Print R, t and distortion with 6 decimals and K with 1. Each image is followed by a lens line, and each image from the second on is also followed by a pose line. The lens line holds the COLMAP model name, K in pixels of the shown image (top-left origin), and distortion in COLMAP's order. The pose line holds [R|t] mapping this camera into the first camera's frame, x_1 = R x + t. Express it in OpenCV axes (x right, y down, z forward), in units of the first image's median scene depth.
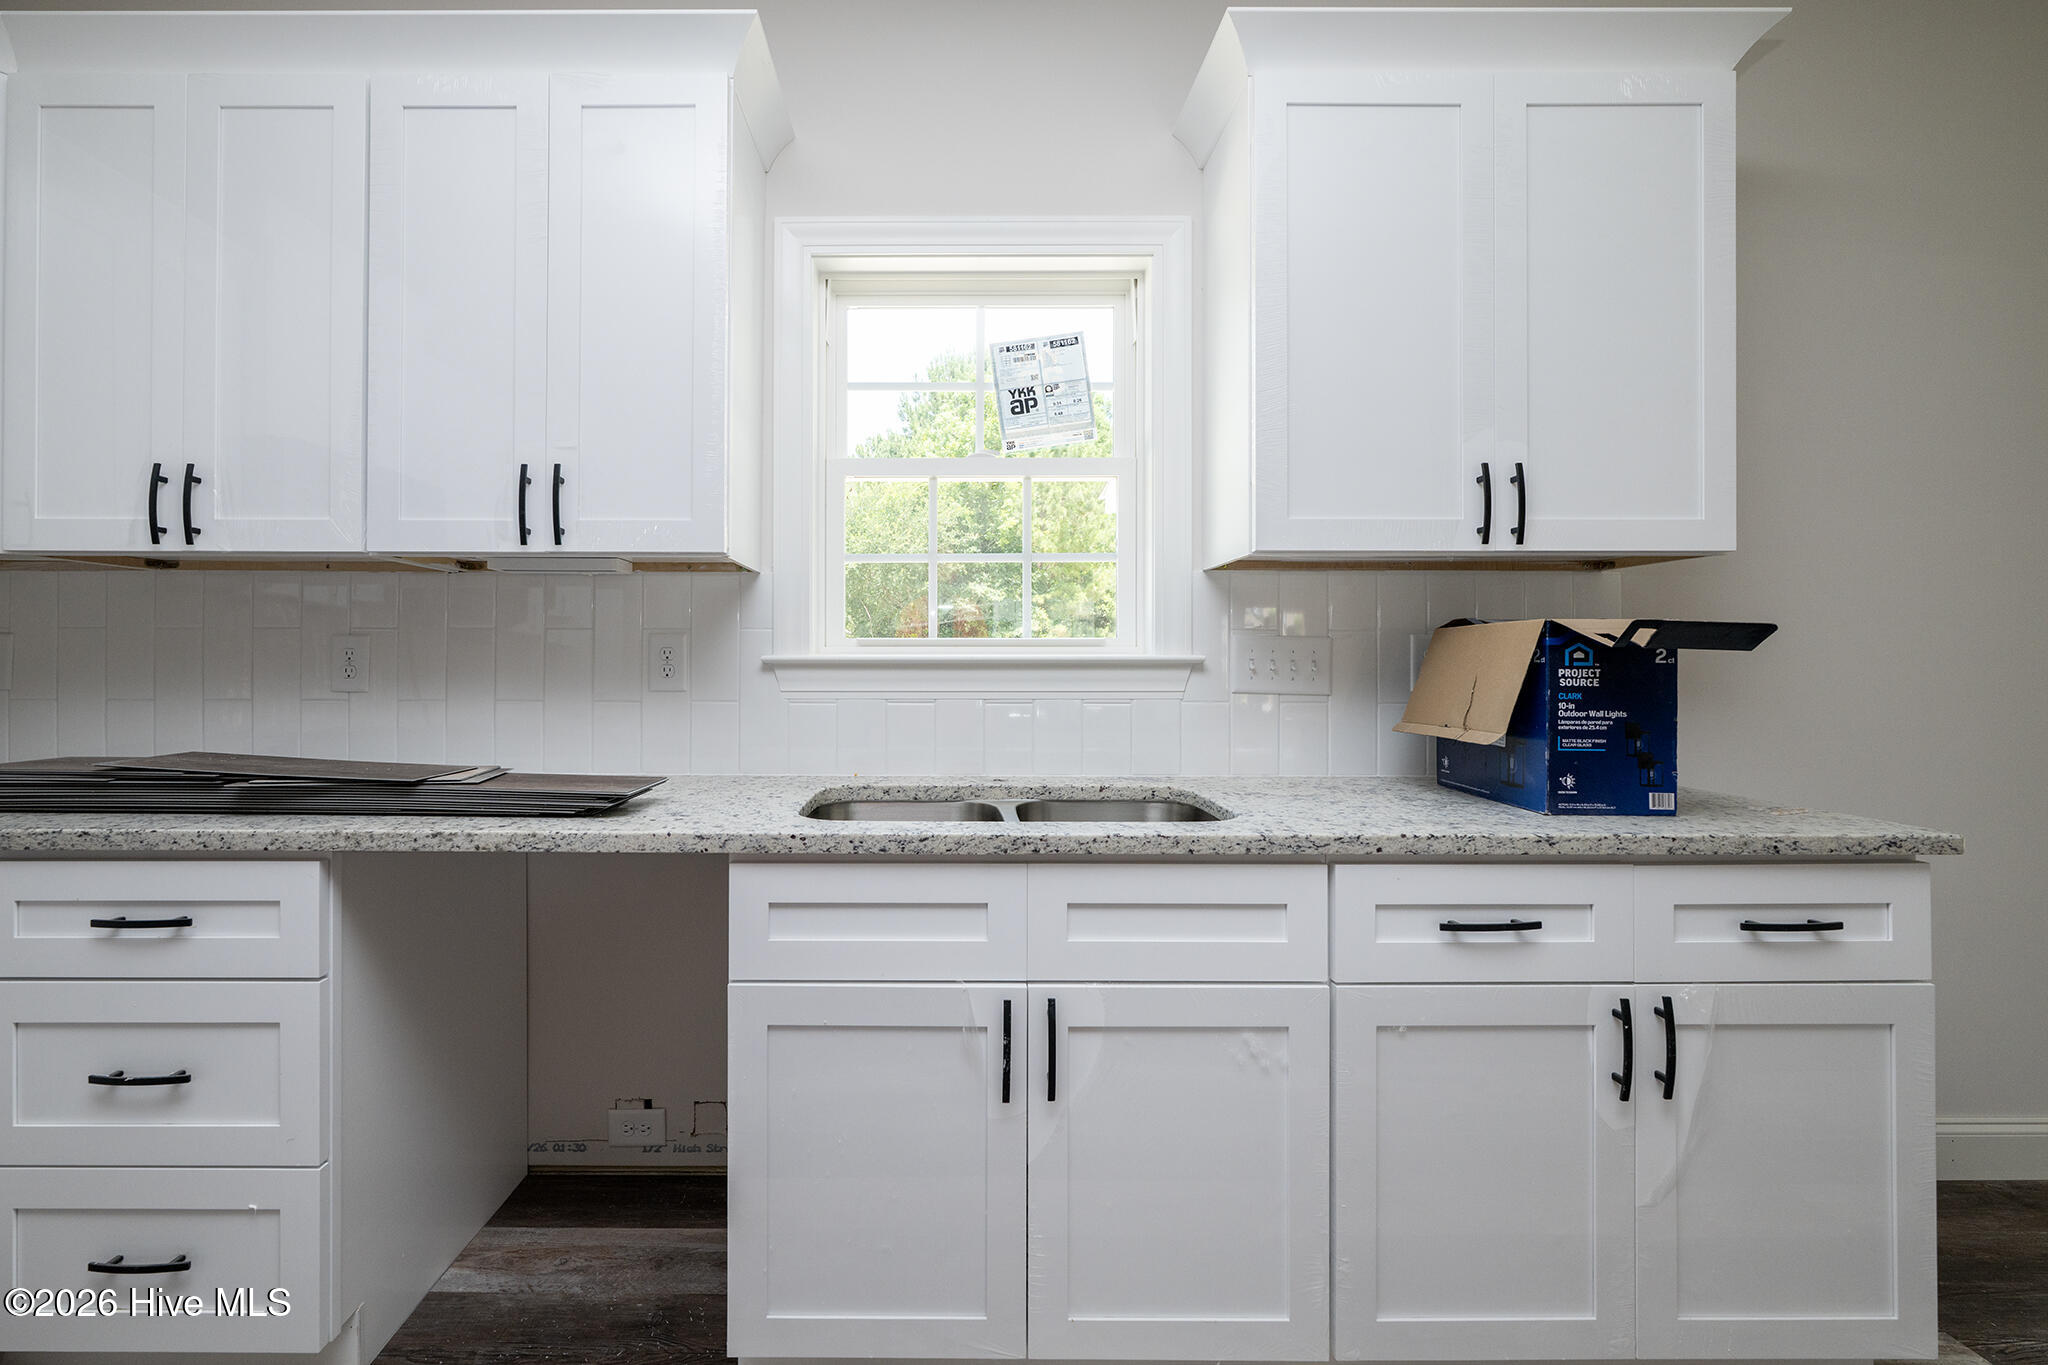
lens RADIAL K [[843.8, 0, 943.5], [0, 843.8, 664.7], [0, 0, 1]] dist [-0.001814, -0.000464]
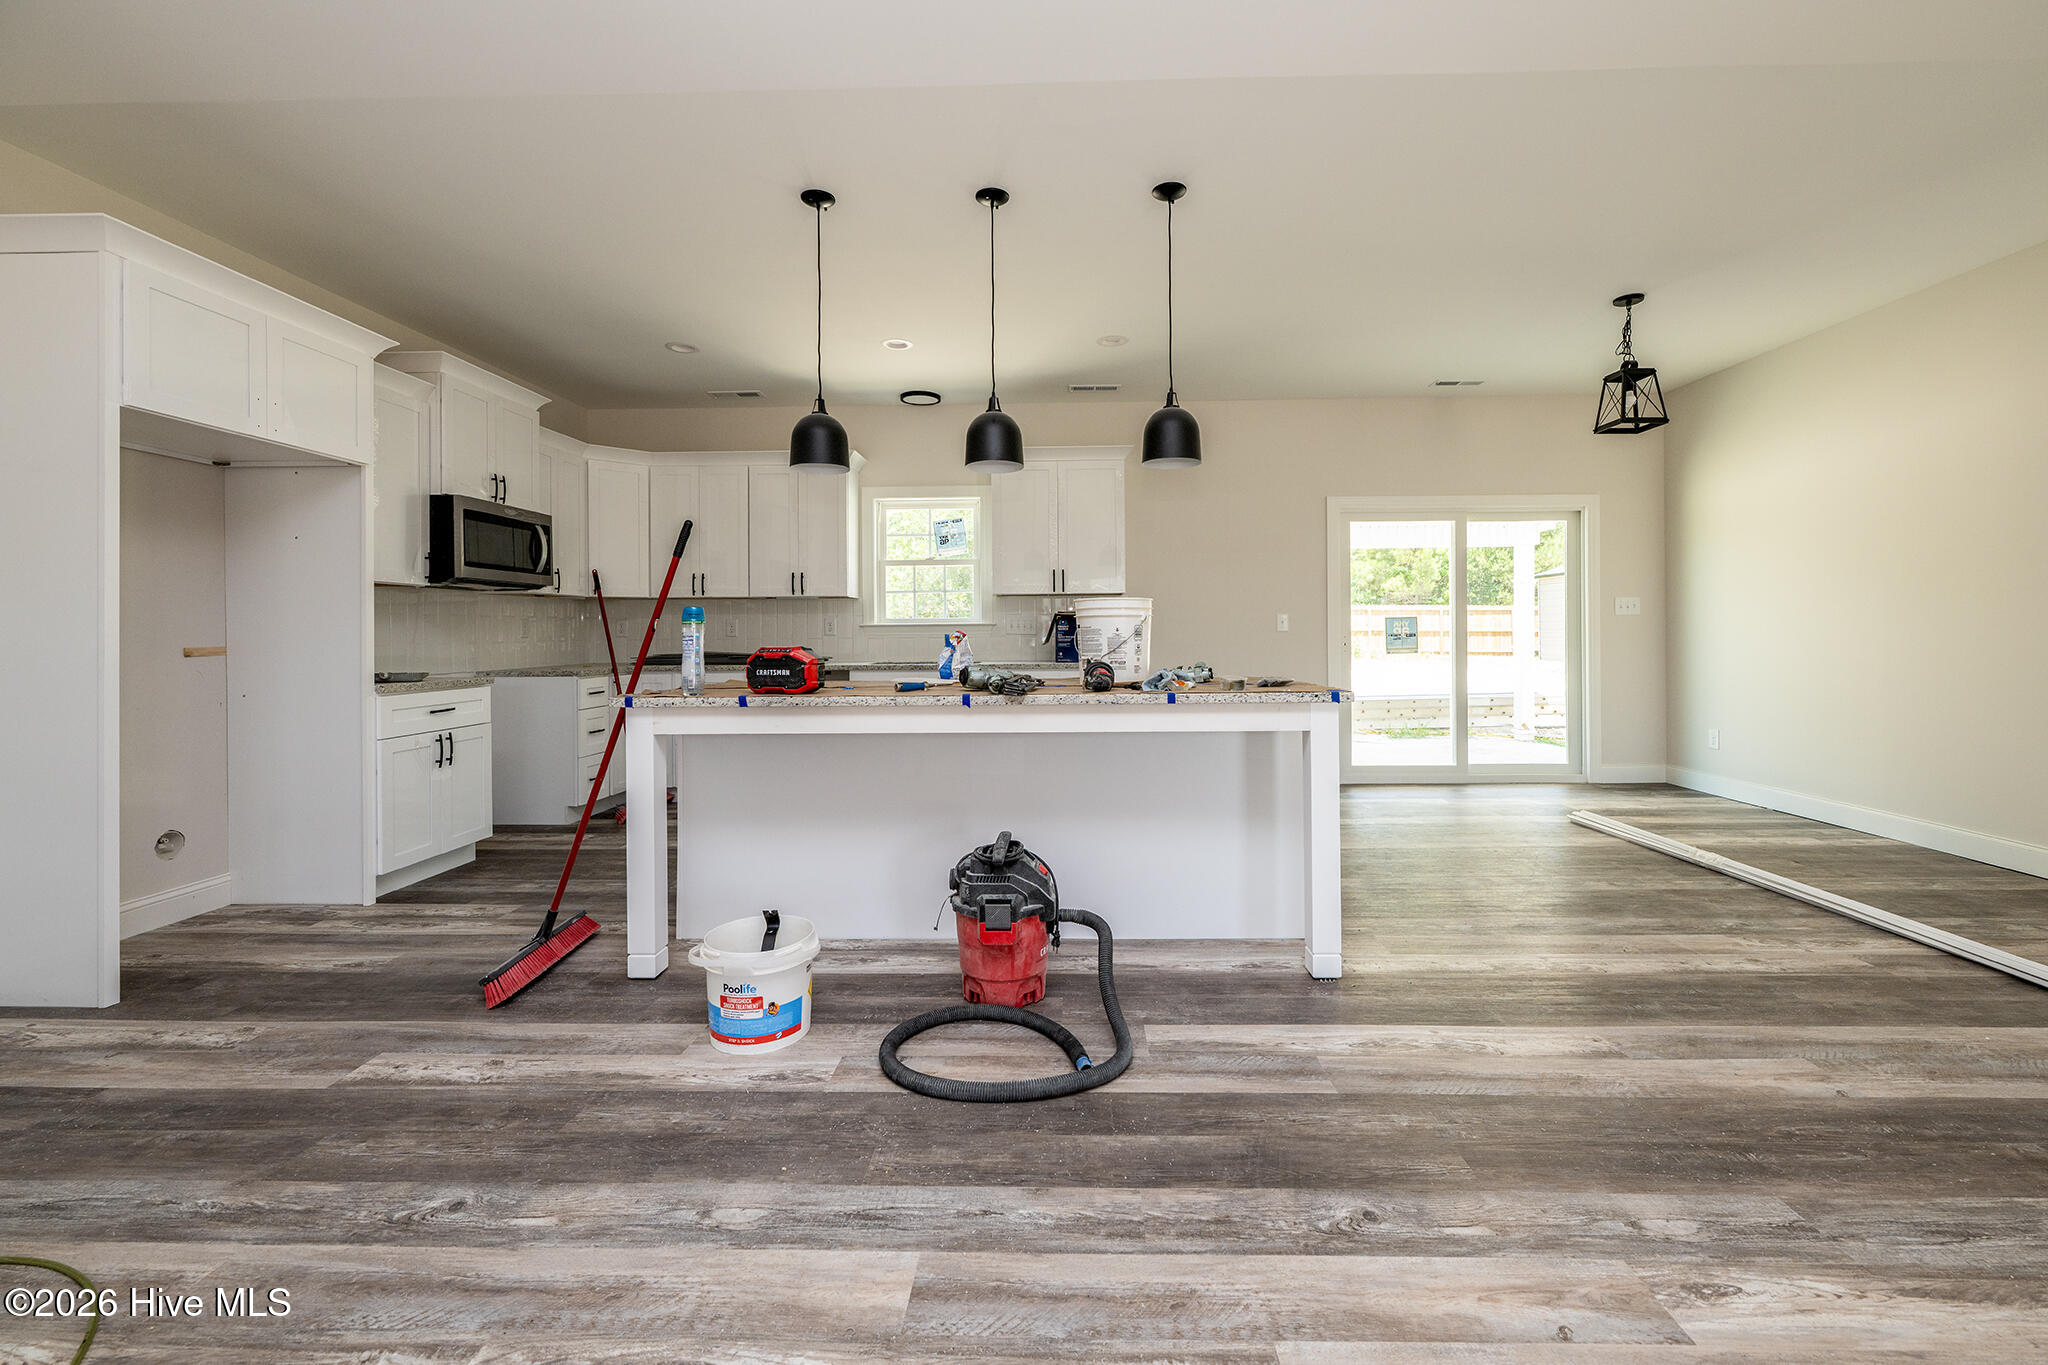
lens RADIAL K [[859.9, 0, 1048.0], [0, 859.9, 630.4], [0, 0, 1]] dist [-0.001091, -0.000369]
pose [[0.999547, -0.008883, -0.028743, 0.767669], [0.008910, 0.999960, 0.000818, 0.023189], [0.028735, -0.001073, 0.999586, -2.898947]]
